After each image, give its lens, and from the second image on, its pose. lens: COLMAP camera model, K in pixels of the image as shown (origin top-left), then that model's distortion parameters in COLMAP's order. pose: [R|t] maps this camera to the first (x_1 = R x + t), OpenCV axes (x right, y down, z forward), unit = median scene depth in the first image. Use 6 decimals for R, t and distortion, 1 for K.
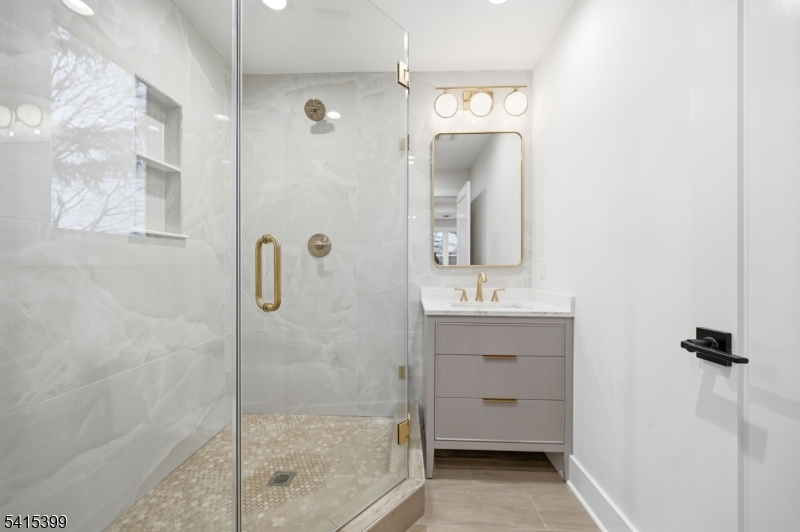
lens RADIAL K [[319.2, 0, 398.7], [0, 319.2, 264.1], [0, 0, 1]] dist [-0.000863, -0.000272]
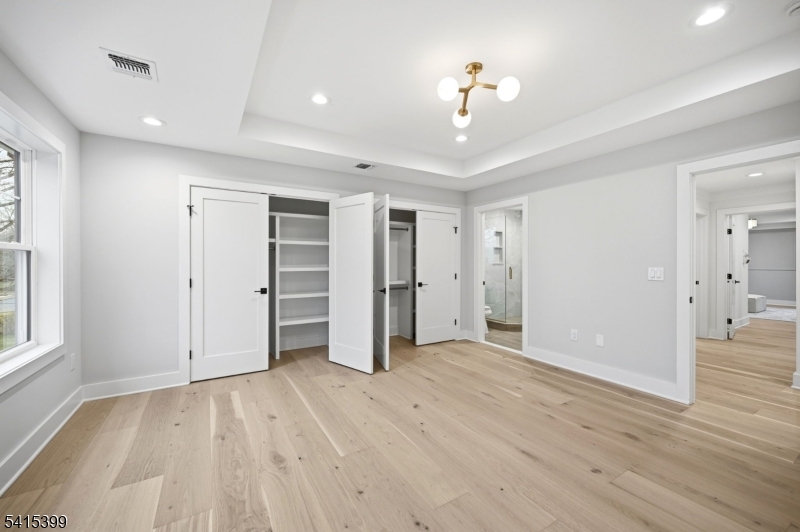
lens RADIAL K [[319.2, 0, 398.7], [0, 319.2, 264.1], [0, 0, 1]] dist [-0.000863, -0.000272]
pose [[0.571405, 0.001808, -0.820666, 1.943238], [0.002757, 0.999988, 0.004122, -0.104449], [0.820664, -0.004618, 0.571393, -2.465231]]
